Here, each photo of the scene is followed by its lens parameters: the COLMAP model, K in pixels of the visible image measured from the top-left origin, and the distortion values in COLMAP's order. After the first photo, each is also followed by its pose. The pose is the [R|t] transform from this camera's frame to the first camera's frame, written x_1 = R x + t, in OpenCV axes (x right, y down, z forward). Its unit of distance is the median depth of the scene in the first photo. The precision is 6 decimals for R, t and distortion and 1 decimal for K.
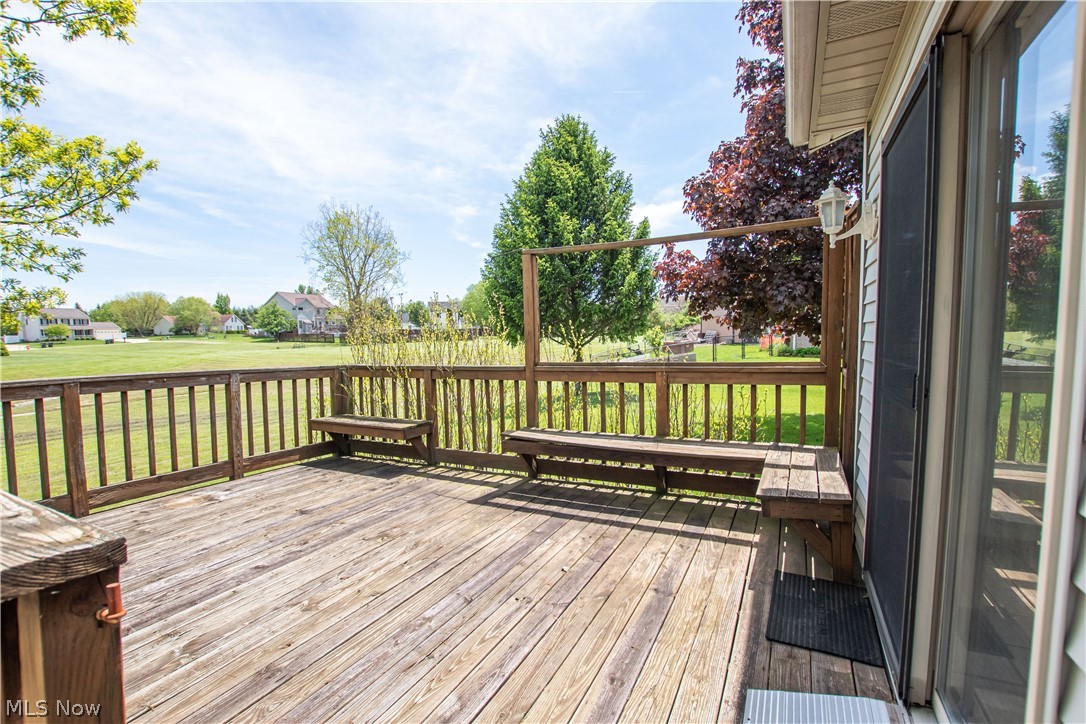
lens RADIAL K [[501.3, 0, 543.6], [0, 501.3, 368.9], [0, 0, 1]] dist [-0.016278, -0.000490]
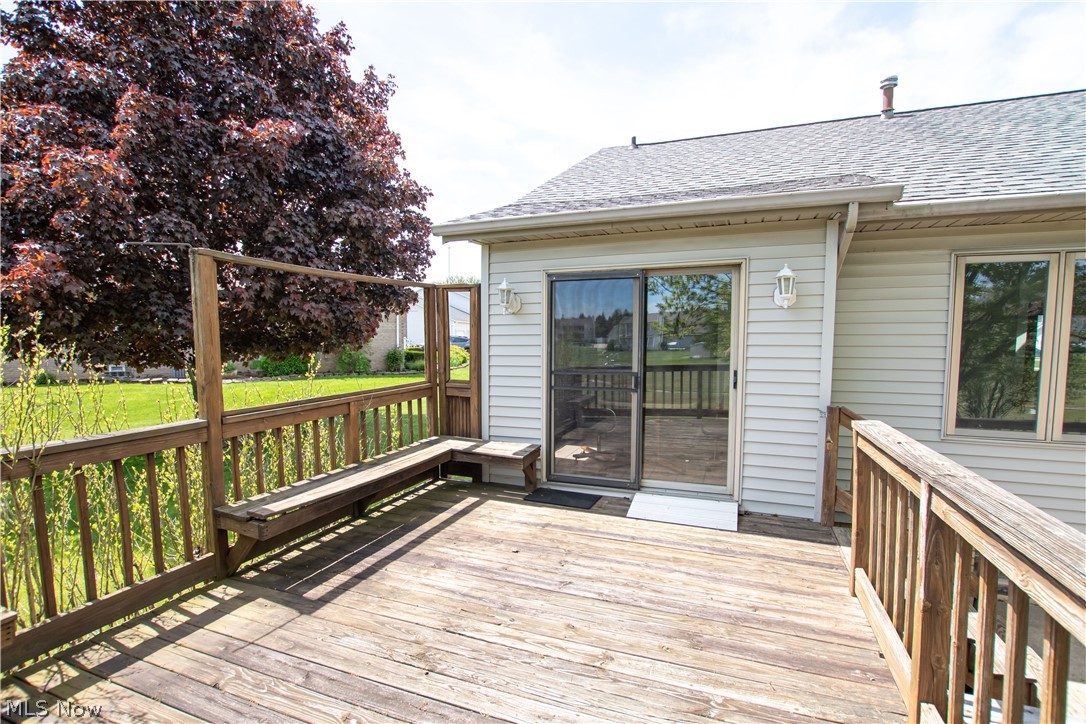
lens RADIAL K [[501.3, 0, 543.6], [0, 501.3, 368.9], [0, 0, 1]] dist [-0.016278, -0.000490]
pose [[-0.104580, -0.032127, 0.993997, -0.516847], [0.069003, 0.996835, 0.039478, -0.045192], [-0.992120, 0.072717, -0.102032, 0.437637]]
